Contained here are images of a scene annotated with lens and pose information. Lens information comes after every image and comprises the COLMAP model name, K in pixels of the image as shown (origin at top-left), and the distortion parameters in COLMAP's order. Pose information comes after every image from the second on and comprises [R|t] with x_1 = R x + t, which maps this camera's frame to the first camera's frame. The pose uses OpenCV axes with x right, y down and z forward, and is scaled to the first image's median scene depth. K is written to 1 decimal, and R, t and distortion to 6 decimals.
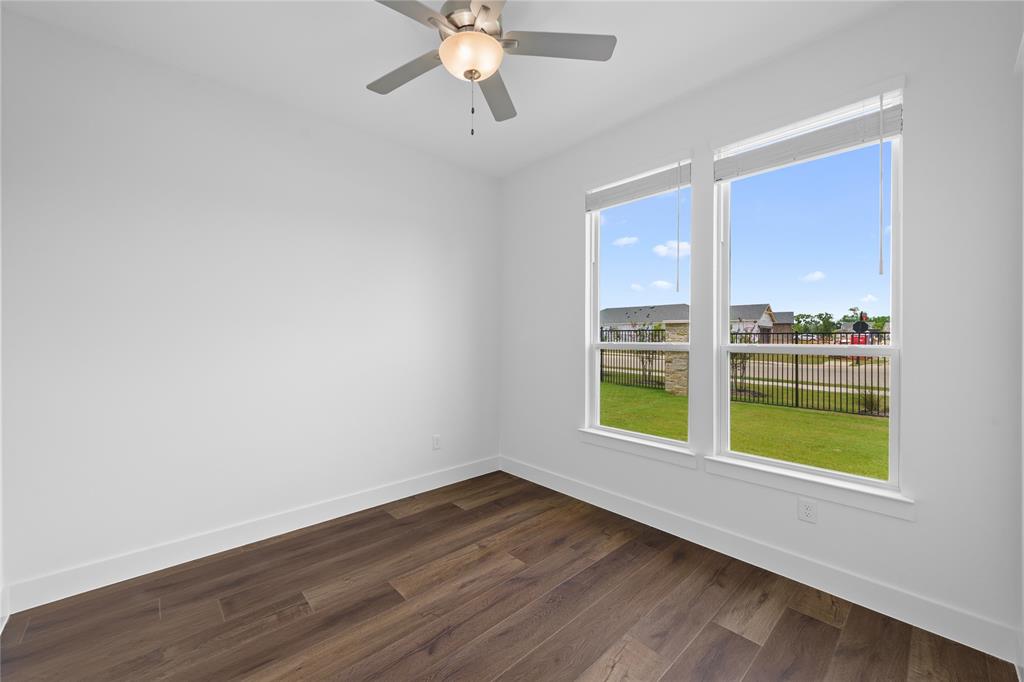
lens RADIAL K [[400.8, 0, 511.6], [0, 400.8, 338.4], [0, 0, 1]] dist [-0.005056, 0.001674]
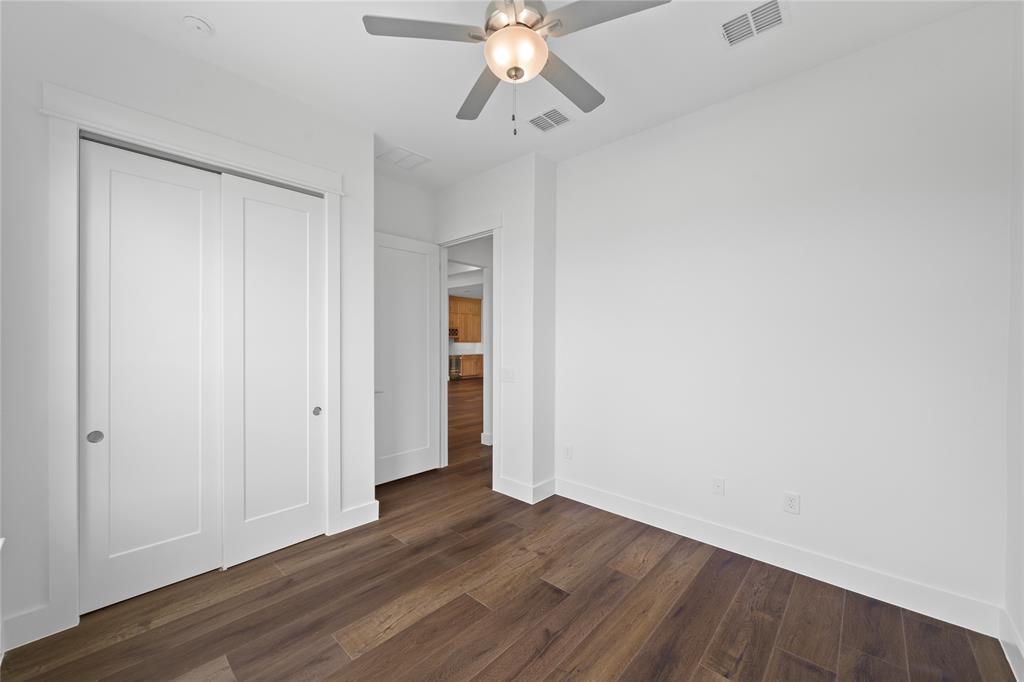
lens RADIAL K [[400.8, 0, 513.4], [0, 400.8, 341.6], [0, 0, 1]] dist [-0.005056, 0.001674]
pose [[-0.995804, -0.000714, -0.091507, -0.005308], [-0.001489, 0.999964, 0.008401, -0.031888], [0.091498, 0.008502, -0.995769, 2.021368]]
